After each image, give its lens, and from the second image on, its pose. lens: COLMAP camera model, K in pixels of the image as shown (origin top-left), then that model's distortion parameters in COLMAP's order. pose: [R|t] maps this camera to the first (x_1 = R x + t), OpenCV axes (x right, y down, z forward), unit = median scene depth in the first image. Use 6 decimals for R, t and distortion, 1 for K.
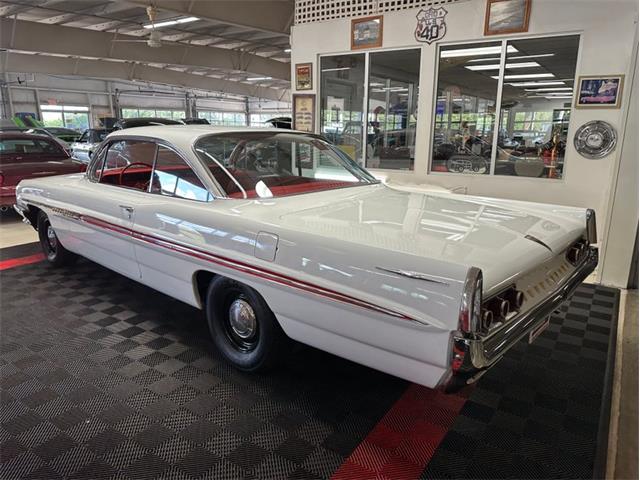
lens RADIAL K [[450.5, 0, 320.0], [0, 450.5, 240.0], [0, 0, 1]] dist [0.036205, -0.046623]
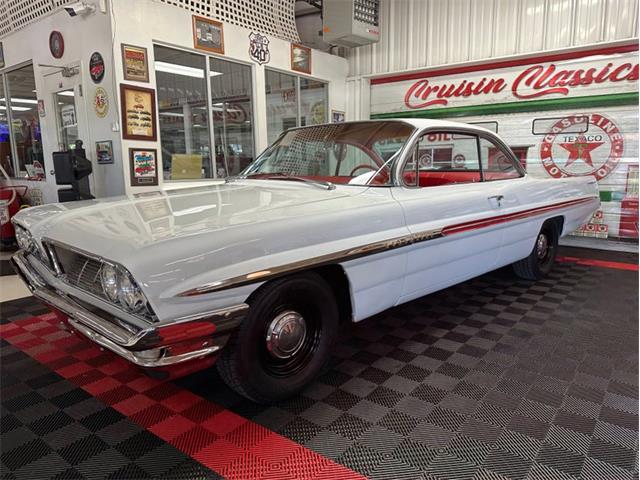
lens RADIAL K [[457.0, 0, 320.0], [0, 457.0, 240.0], [0, 0, 1]] dist [0.002023, -0.006526]
pose [[0.051531, -0.182374, 0.981878, -0.945894], [0.249643, 0.954323, 0.164154, -0.153801], [-0.966966, 0.236660, 0.094705, 0.823015]]
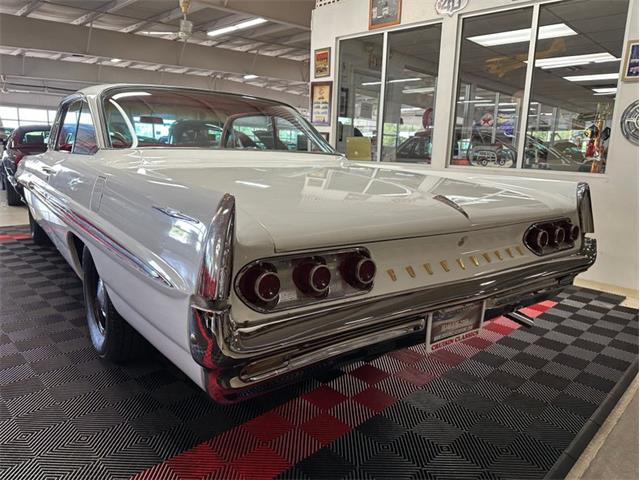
lens RADIAL K [[457.7, 0, 320.1], [0, 457.7, 238.1], [0, 0, 1]] dist [0.001720, -0.007184]
pose [[0.981687, 0.061223, -0.180394, 0.174622], [-0.070503, 0.996474, -0.045482, 0.042096], [0.176973, 0.057368, 0.982542, 0.124400]]
